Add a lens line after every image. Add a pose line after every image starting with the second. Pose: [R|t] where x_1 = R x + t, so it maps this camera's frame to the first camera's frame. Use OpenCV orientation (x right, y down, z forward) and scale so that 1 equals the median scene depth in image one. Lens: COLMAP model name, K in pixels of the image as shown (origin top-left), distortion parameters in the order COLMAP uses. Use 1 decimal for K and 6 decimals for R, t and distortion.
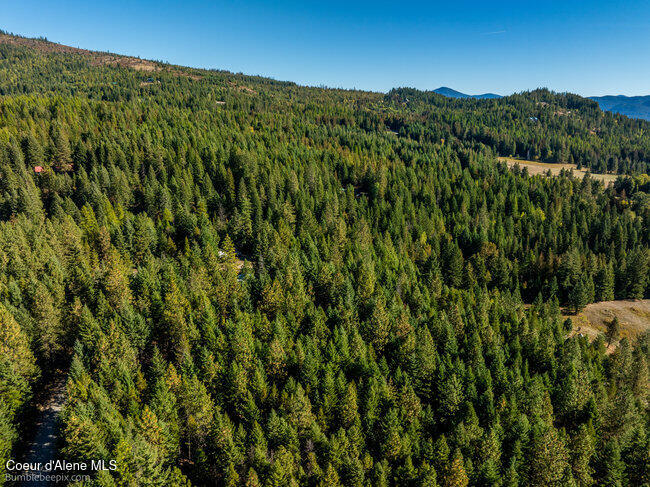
lens RADIAL K [[453.4, 0, 326.4], [0, 453.4, 242.1], [0, 0, 1]] dist [-0.044048, 0.000447]
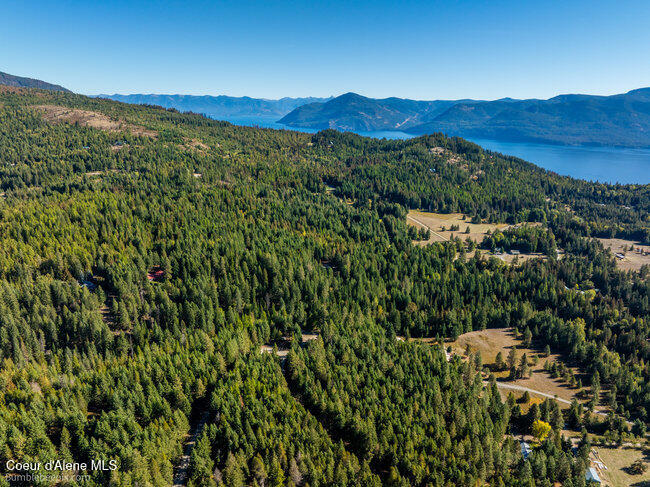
lens RADIAL K [[453.4, 0, 324.3], [0, 453.4, 244.2], [0, 0, 1]] dist [-0.044048, 0.000447]
pose [[0.981785, -0.055555, 0.181694, -0.297060], [0.054536, 0.998455, 0.010604, -0.257778], [-0.182002, -0.000502, 0.983298, -0.718617]]
